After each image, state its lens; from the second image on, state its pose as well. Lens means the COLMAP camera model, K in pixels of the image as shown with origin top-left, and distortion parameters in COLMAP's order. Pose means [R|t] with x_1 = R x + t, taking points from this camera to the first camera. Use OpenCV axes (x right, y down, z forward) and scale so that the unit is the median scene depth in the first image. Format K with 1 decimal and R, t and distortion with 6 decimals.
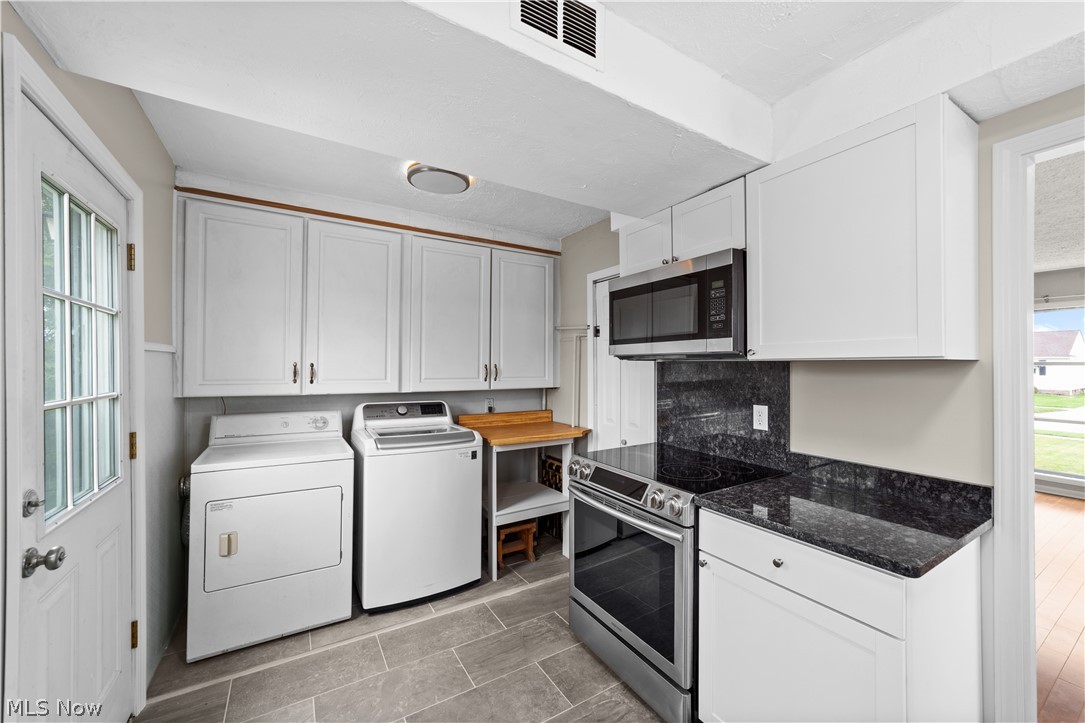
lens RADIAL K [[417.5, 0, 541.8], [0, 417.5, 363.6], [0, 0, 1]] dist [-0.017890, 0.008120]
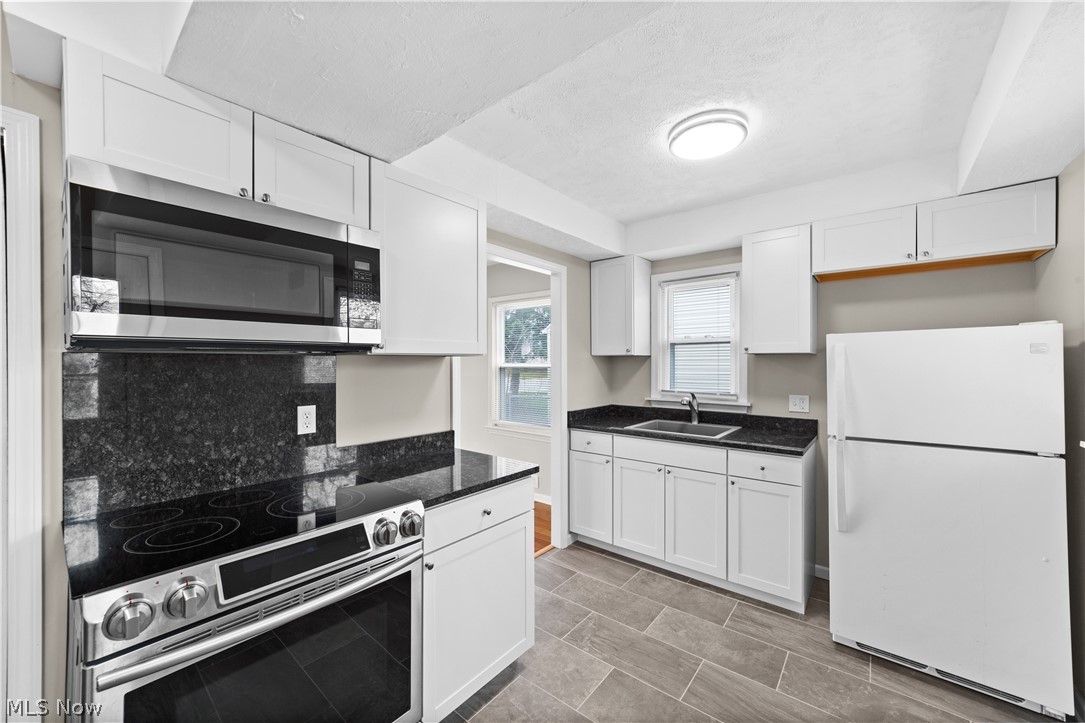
lens RADIAL K [[417.5, 0, 541.8], [0, 417.5, 363.6], [0, 0, 1]] dist [-0.017890, 0.008120]
pose [[-0.334056, -0.004249, 0.942543, -0.455497], [0.000538, 0.999989, 0.004699, 0.008687], [-0.942553, 0.002077, -0.334050, 0.822958]]
